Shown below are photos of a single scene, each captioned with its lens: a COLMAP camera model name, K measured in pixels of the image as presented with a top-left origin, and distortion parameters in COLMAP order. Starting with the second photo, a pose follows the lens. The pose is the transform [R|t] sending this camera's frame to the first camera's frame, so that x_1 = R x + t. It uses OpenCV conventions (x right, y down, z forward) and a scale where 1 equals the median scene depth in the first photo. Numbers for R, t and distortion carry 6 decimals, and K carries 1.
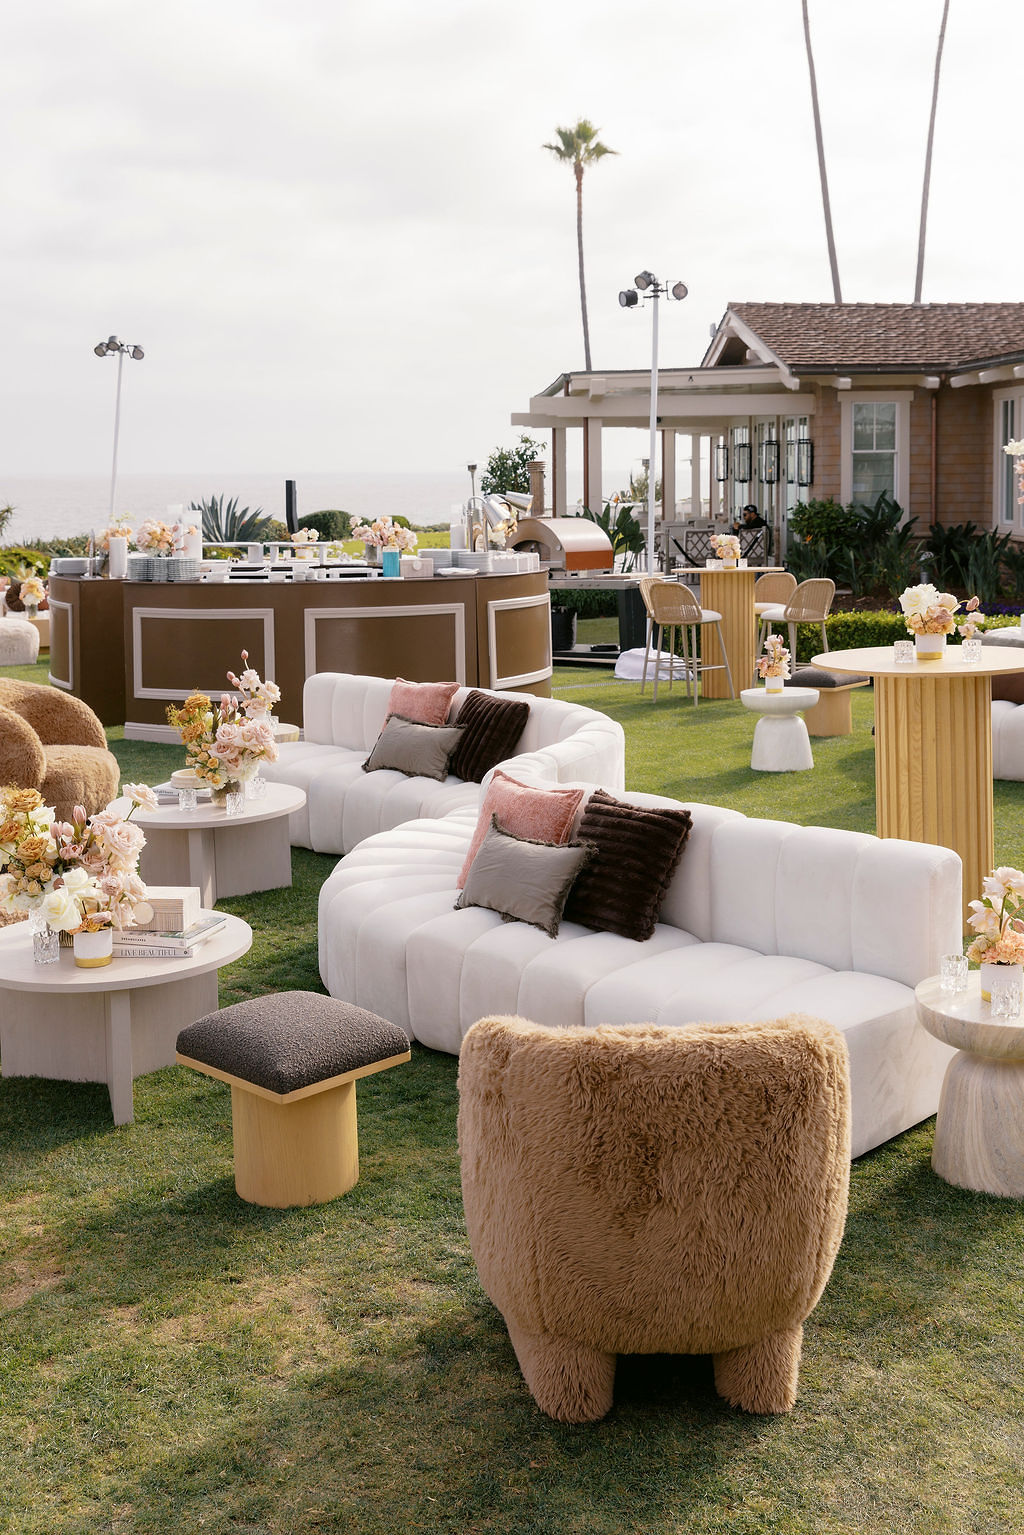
lens RADIAL K [[1595.6, 0, 520.2], [0, 1595.6, 636.8], [0, 0, 1]] dist [0.059639, 0.000000]
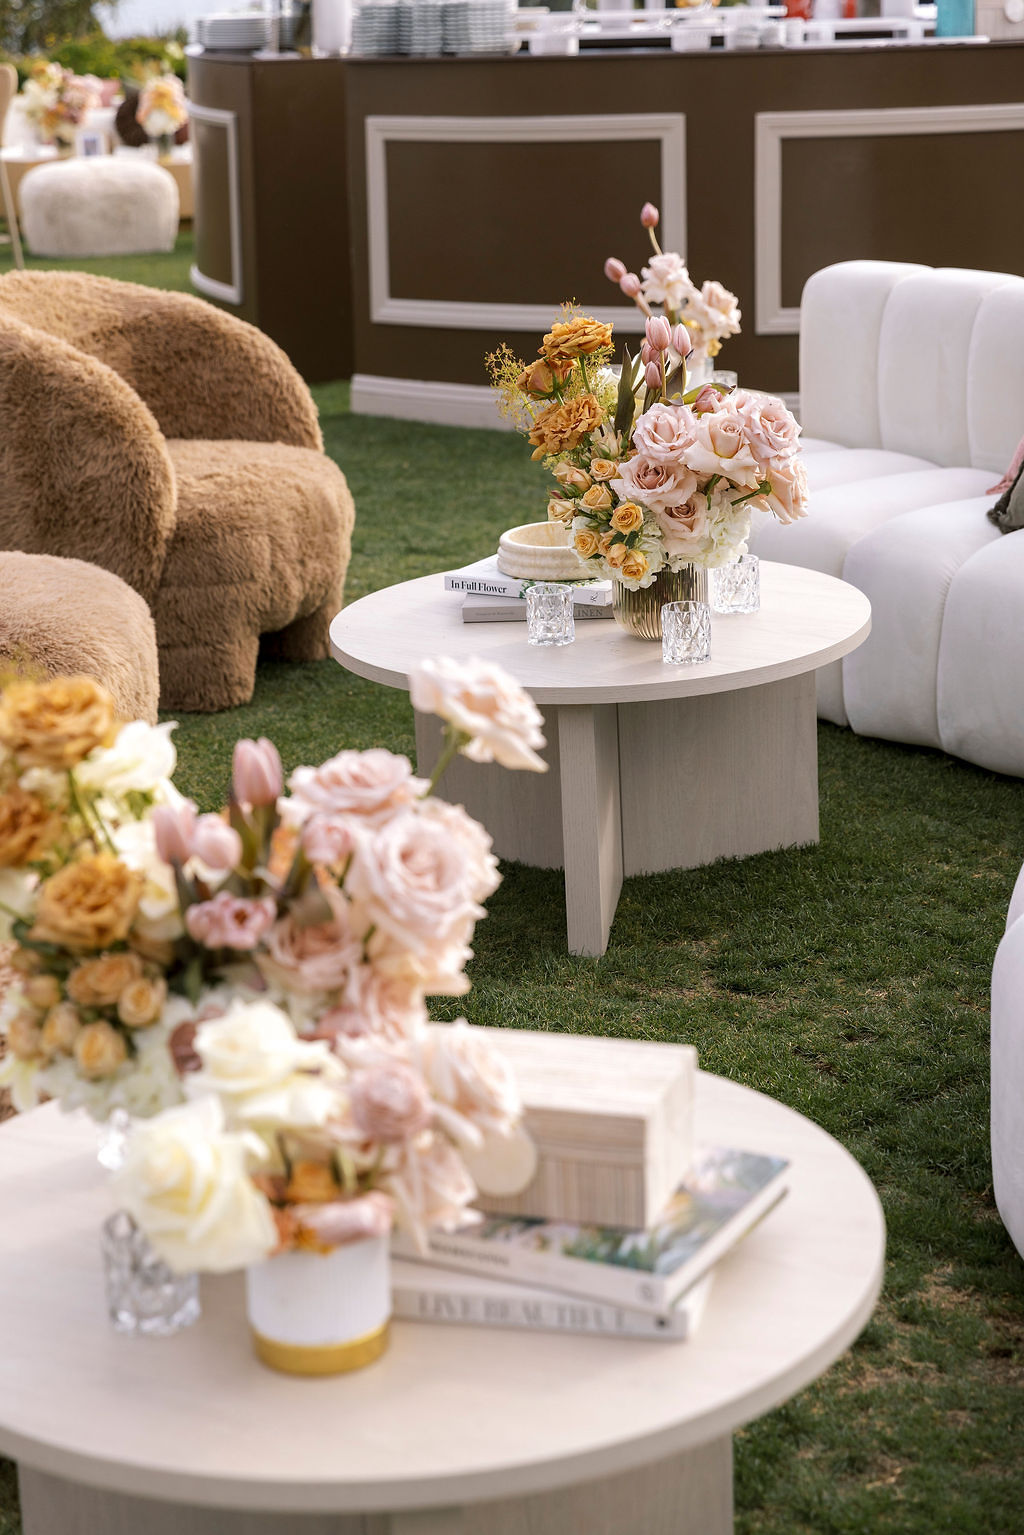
lens RADIAL K [[2967.8, 0, 512.8], [0, 2967.8, 767.3], [0, 0, 1]] dist [0.014744, 0.000000]
pose [[0.983252, 0.030572, -0.179666, -0.082423], [0.003383, 0.982598, 0.185712, 0.010552], [0.182217, -0.183209, 0.966039, 0.303430]]
